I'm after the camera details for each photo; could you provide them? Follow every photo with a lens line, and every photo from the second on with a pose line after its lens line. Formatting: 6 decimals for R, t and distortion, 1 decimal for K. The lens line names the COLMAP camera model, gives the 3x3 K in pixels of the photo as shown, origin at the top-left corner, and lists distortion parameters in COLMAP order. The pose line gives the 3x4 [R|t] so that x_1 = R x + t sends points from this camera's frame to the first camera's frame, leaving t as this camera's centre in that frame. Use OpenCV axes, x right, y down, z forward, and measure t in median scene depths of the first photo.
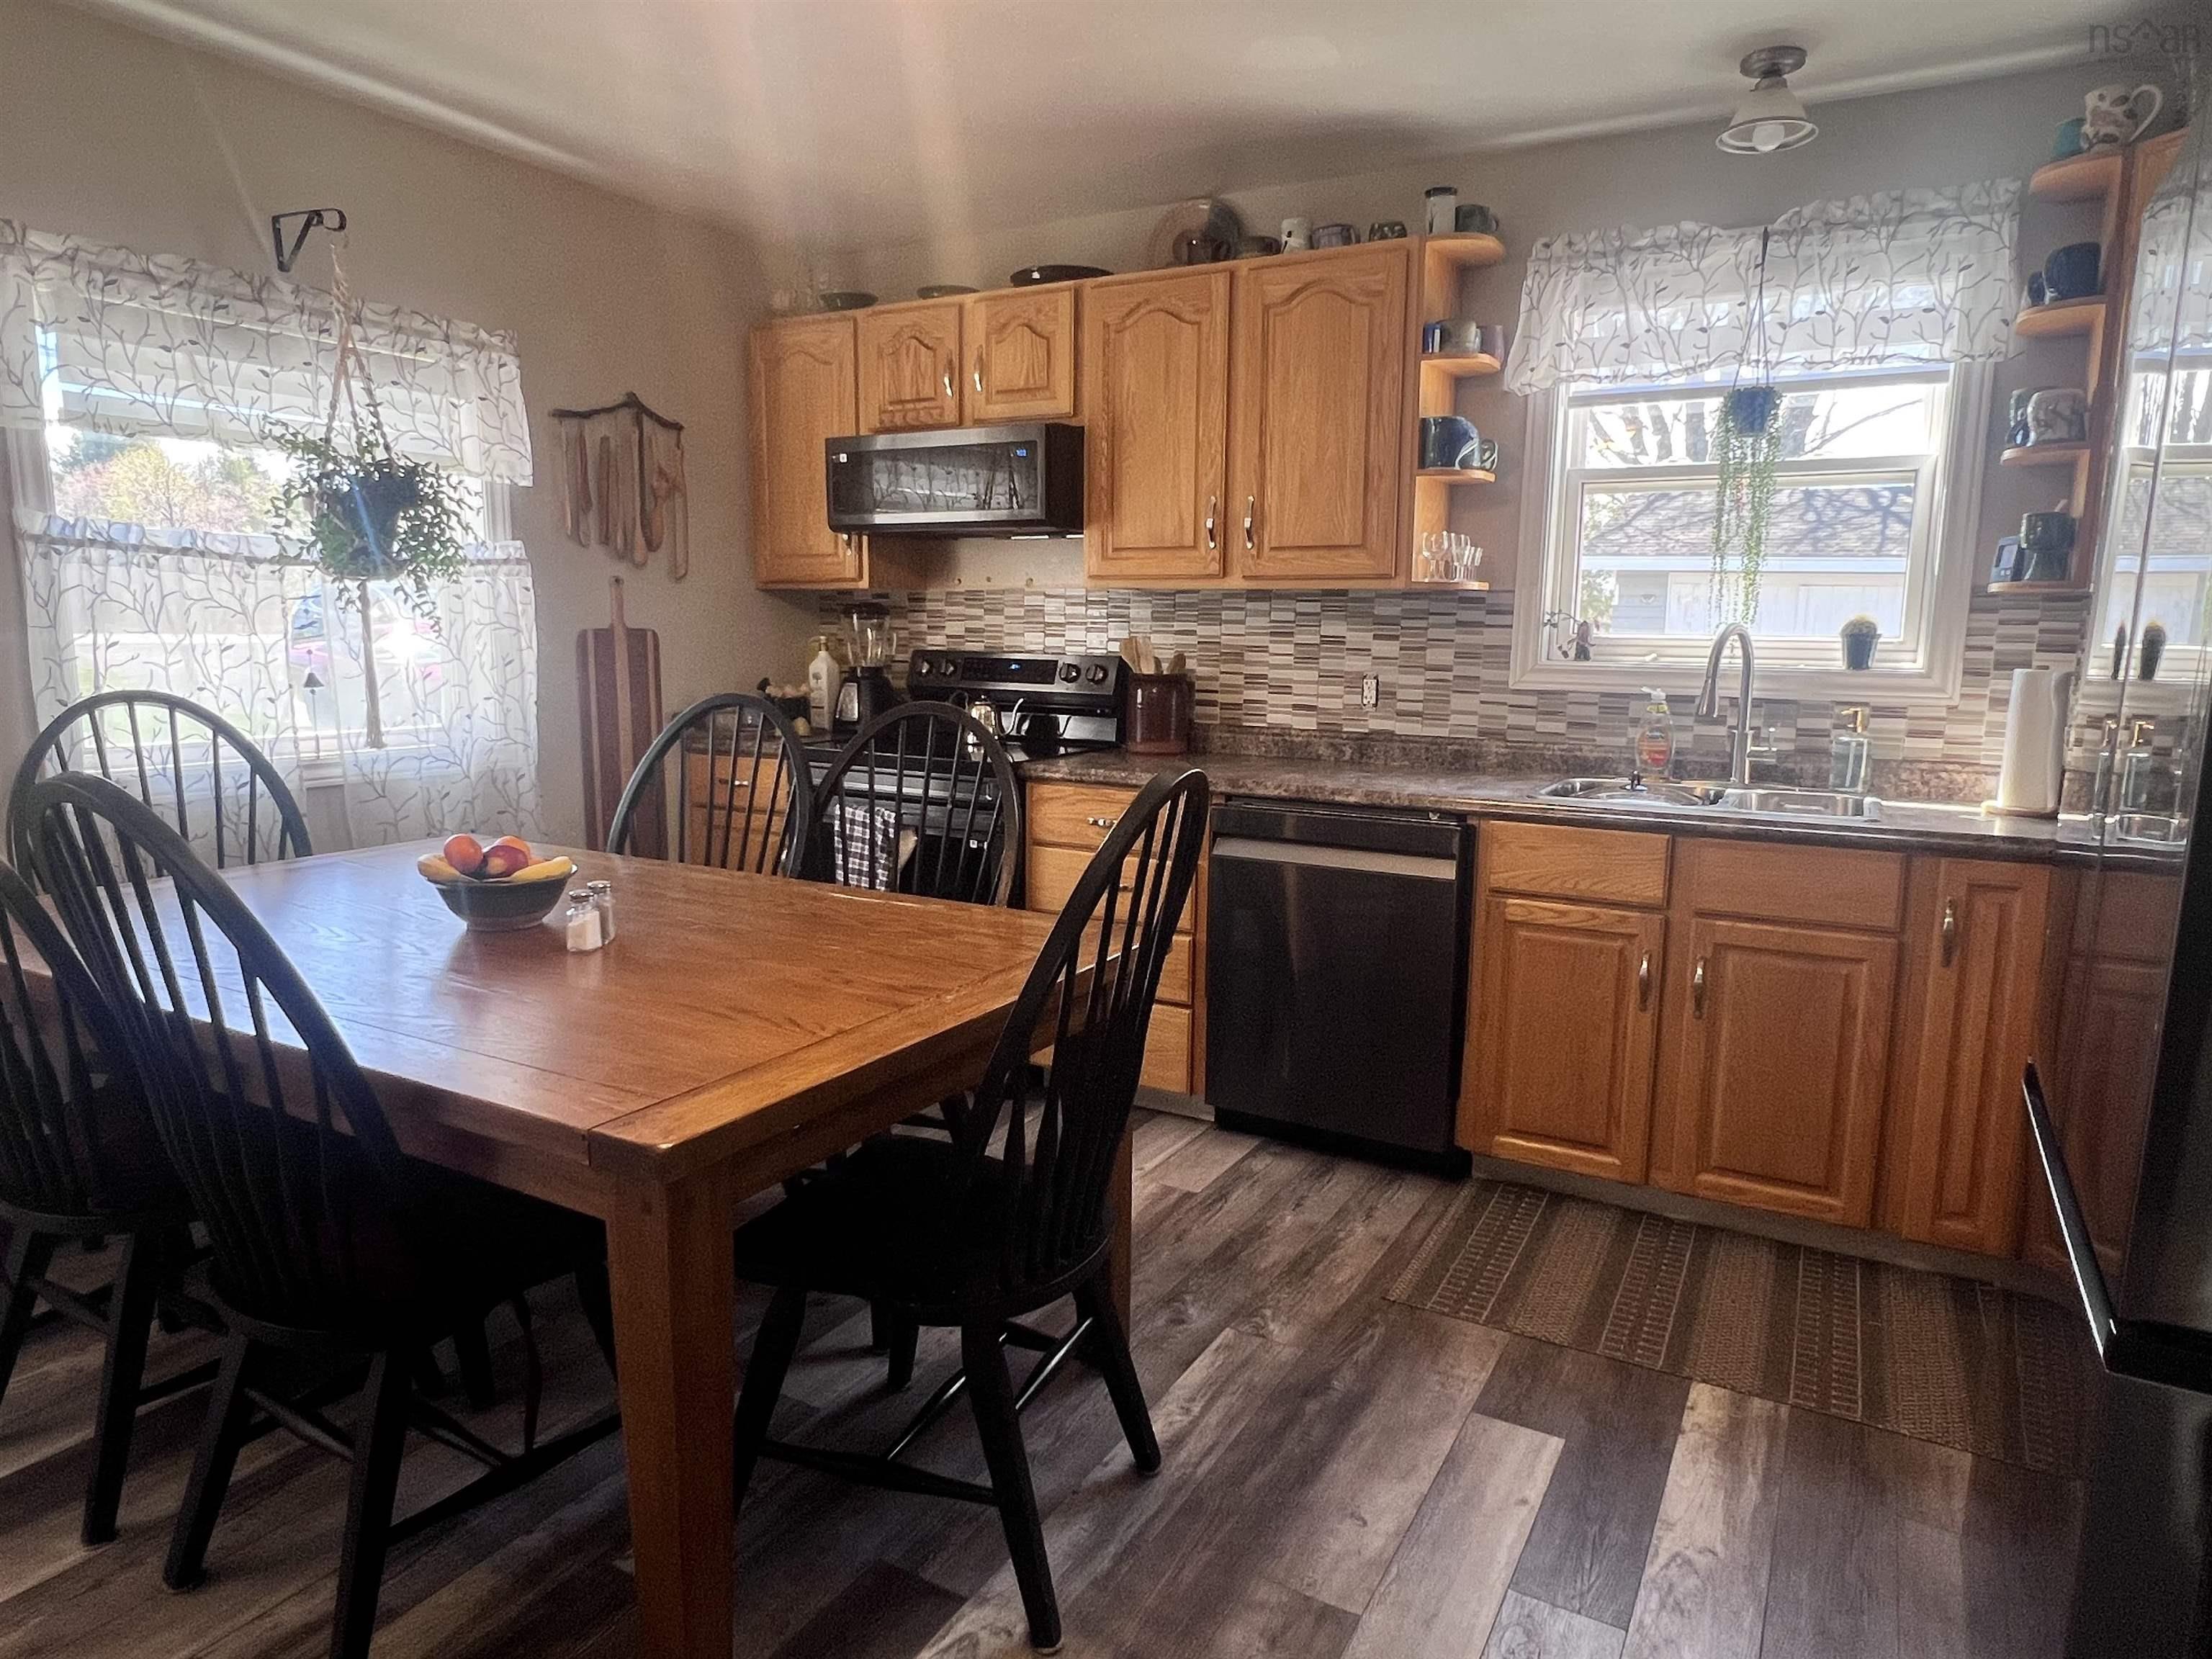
lens RADIAL K [[1350.9, 0, 1110.4], [0, 1350.9, 833.4], [0, 0, 1]] dist [-0.006391, 0.002447]
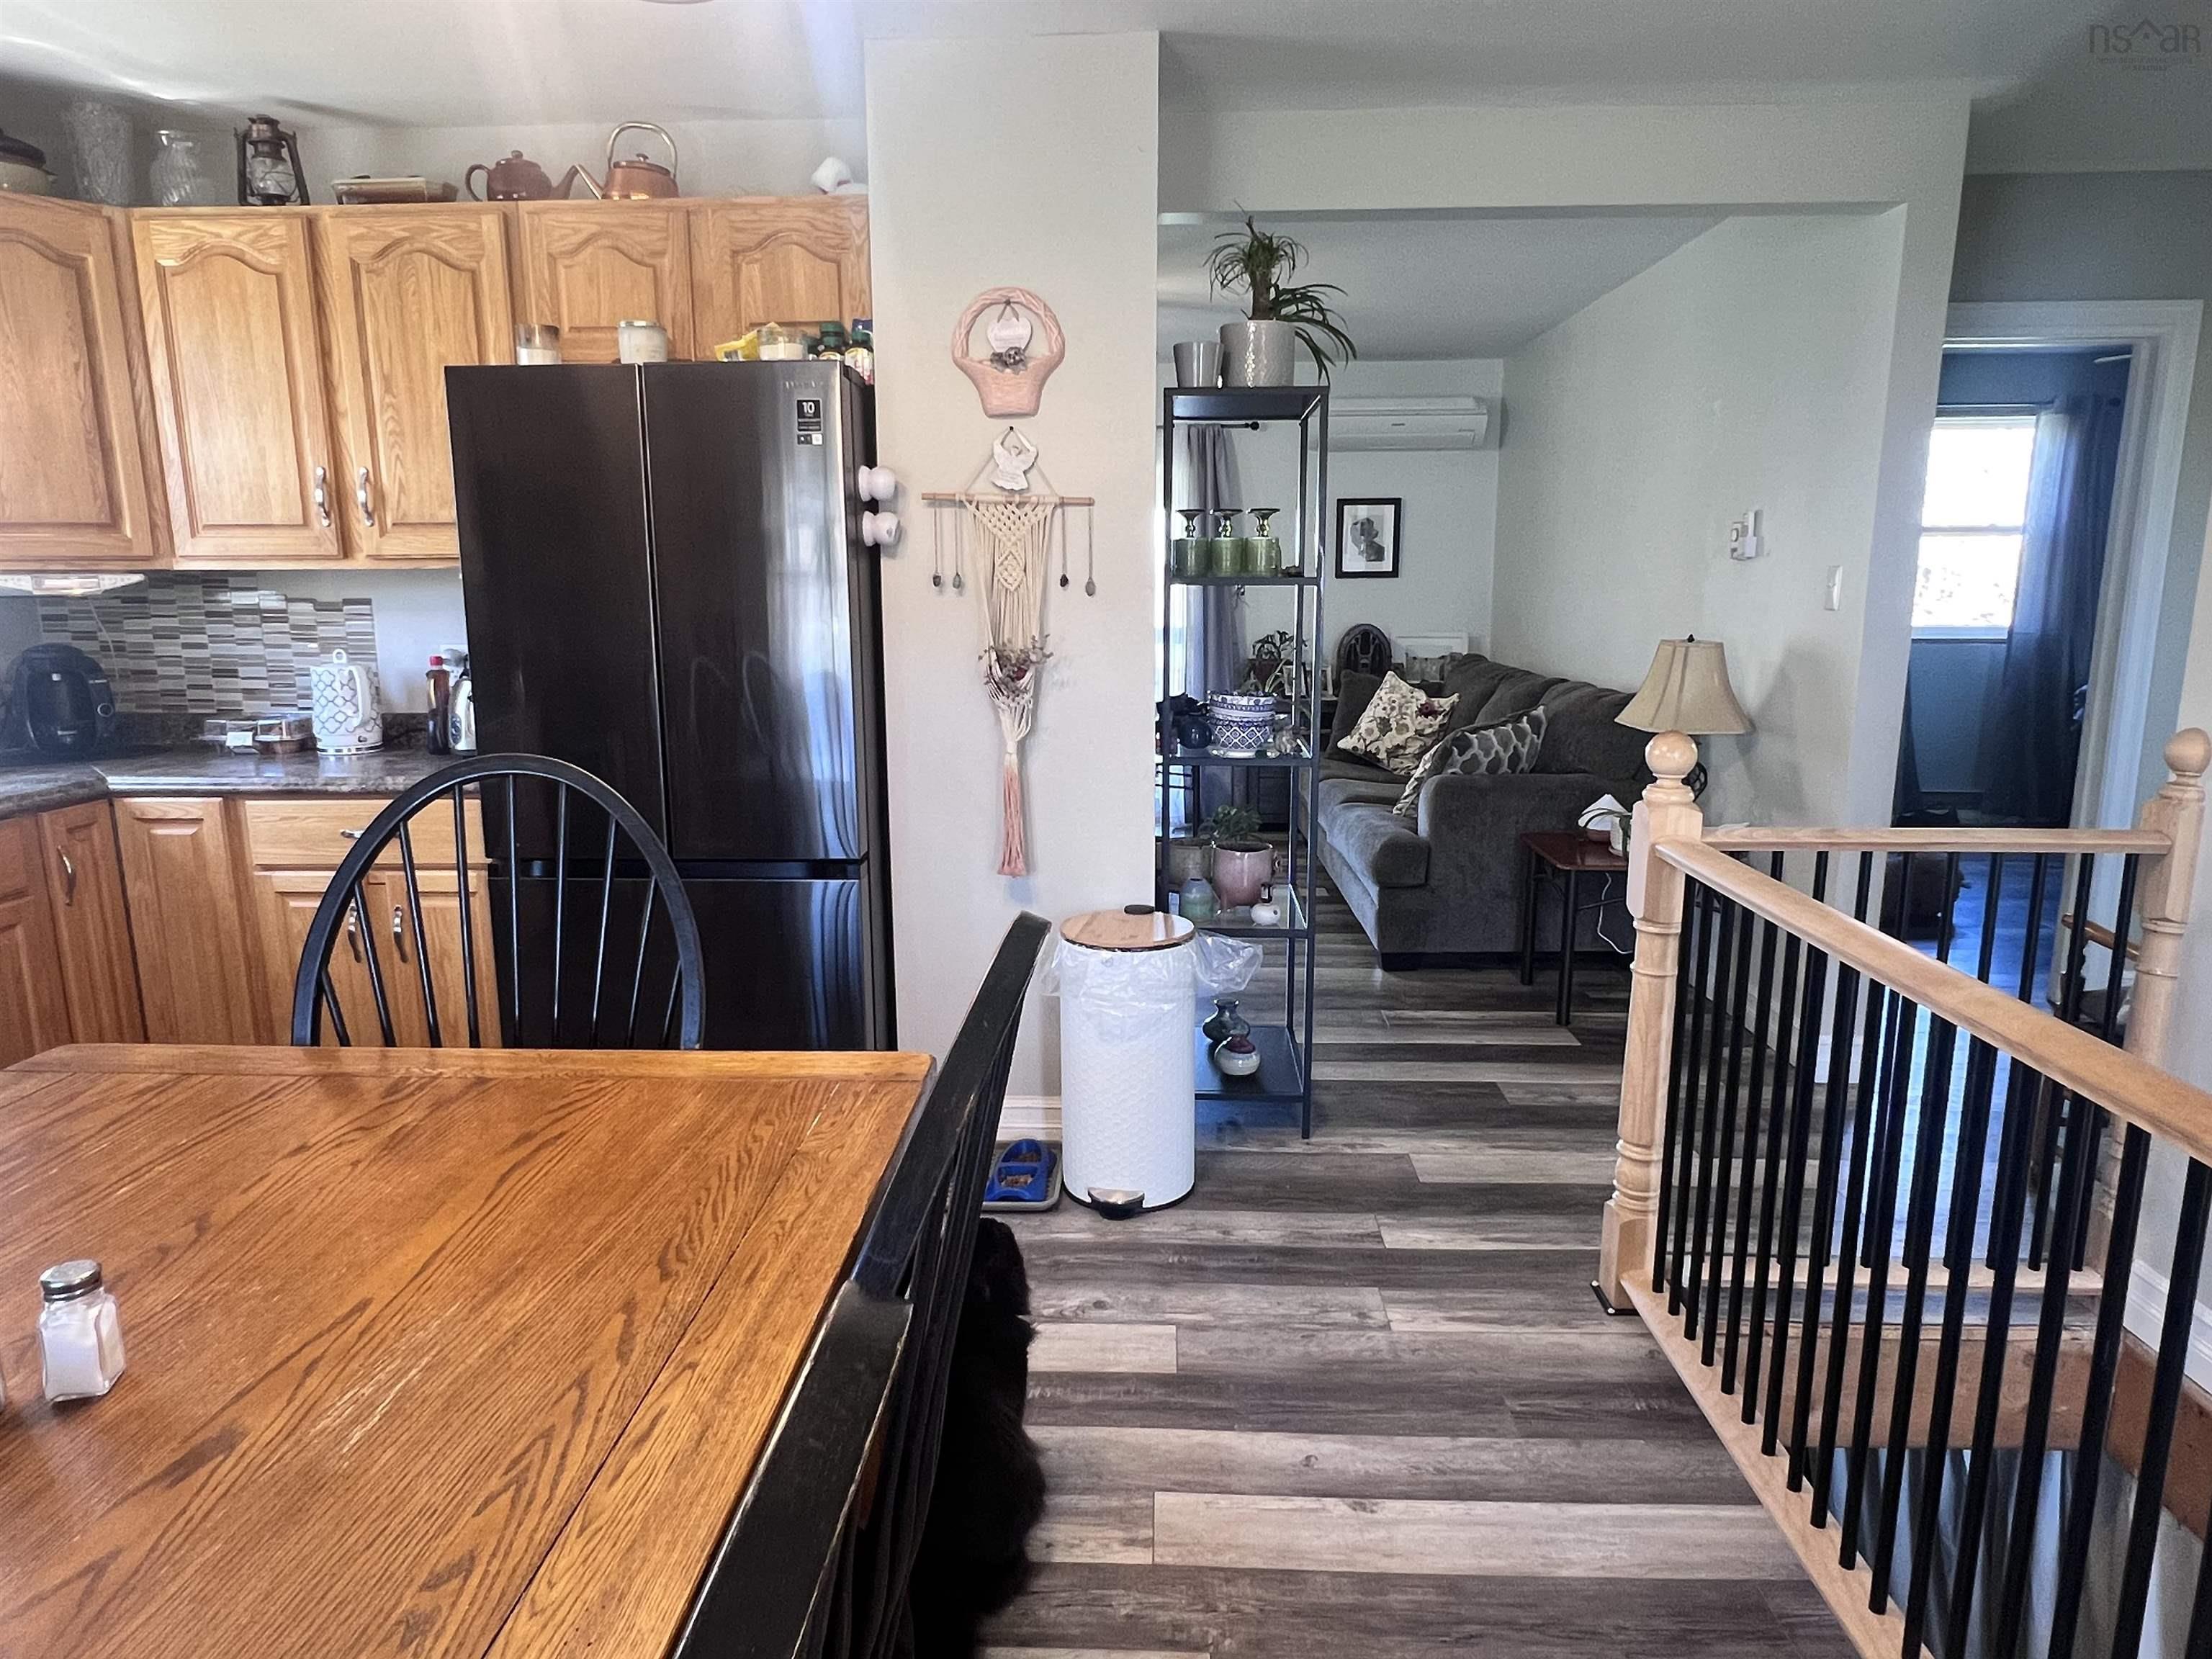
lens RADIAL K [[1350.9, 0, 1110.4], [0, 1350.9, 833.4], [0, 0, 1]] dist [-0.006391, 0.002447]
pose [[-0.455113, -0.177105, 0.872643, -0.614329], [0.135061, 0.954951, 0.264249, -0.114982], [-0.880131, 0.238123, -0.410691, 0.550393]]
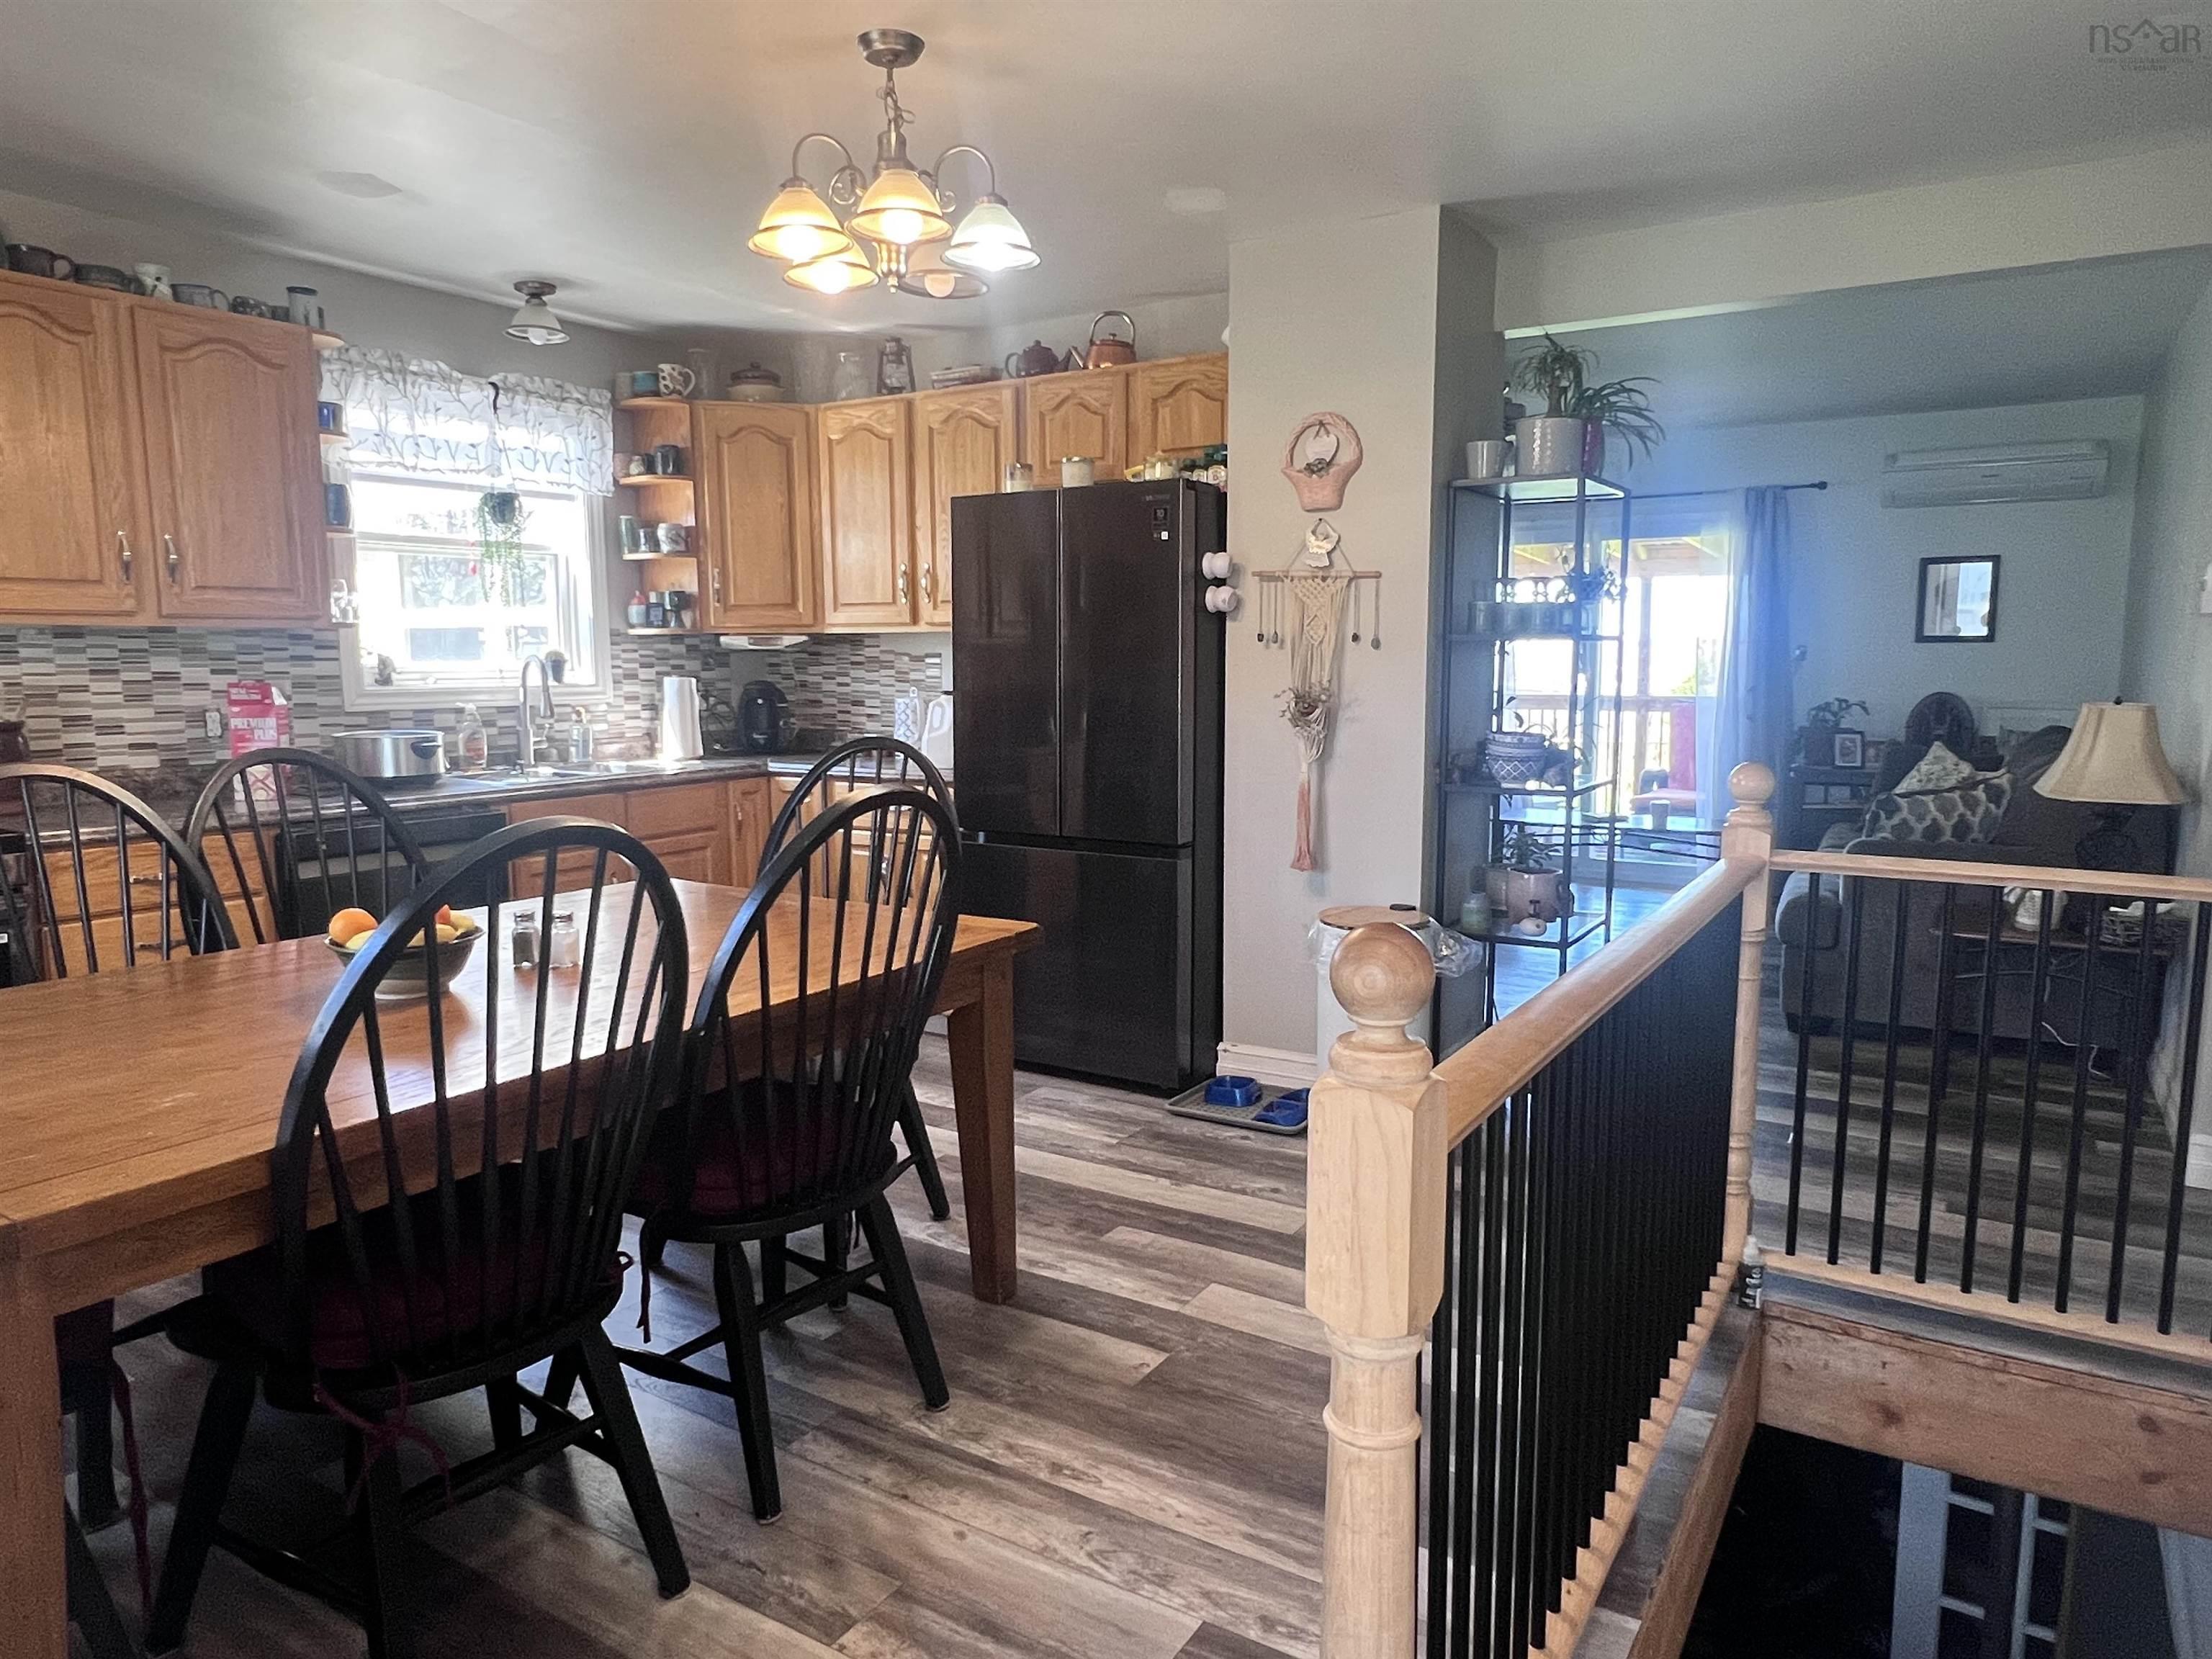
lens RADIAL K [[1407.5, 0, 1109.1], [0, 1407.5, 833.9], [0, 0, 1]] dist [-0.002921, -0.000400]
pose [[0.047191, -0.141112, 0.988868, -1.002135], [0.157084, 0.978702, 0.132165, -0.066566], [-0.986457, 0.149098, 0.068352, 0.300963]]
